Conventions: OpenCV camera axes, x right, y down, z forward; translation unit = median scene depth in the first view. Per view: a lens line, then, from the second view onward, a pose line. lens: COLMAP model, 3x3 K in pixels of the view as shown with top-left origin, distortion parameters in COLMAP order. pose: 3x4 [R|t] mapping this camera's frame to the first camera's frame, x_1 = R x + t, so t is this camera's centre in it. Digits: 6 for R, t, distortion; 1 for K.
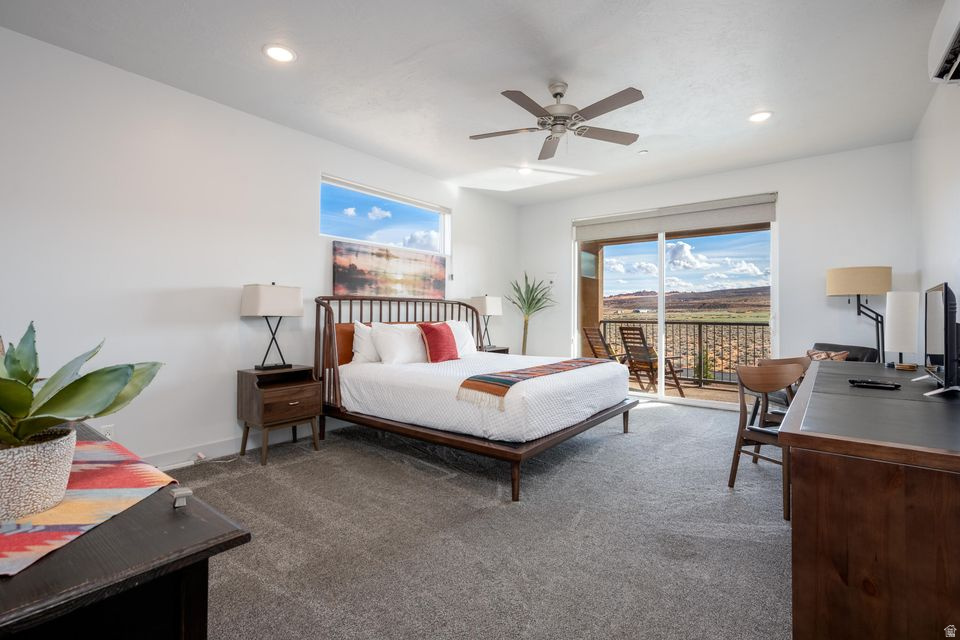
lens RADIAL K [[424.0, 0, 478.7], [0, 424.0, 315.6], [0, 0, 1]] dist [-0.003556, -0.001097]
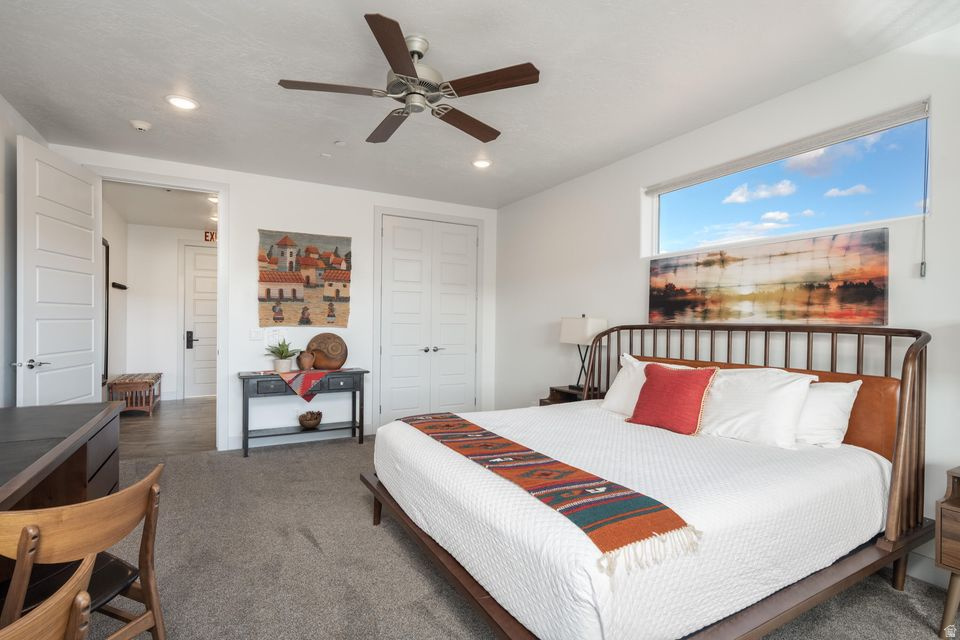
lens RADIAL K [[456.2, 0, 482.7], [0, 456.2, 325.3], [0, 0, 1]] dist [0.001257, -0.000387]
pose [[-0.344801, -0.008646, -0.938636, 0.589625], [-0.022450, 0.999748, -0.000962, -0.033246], [0.938407, 0.020740, -0.344908, 0.917495]]
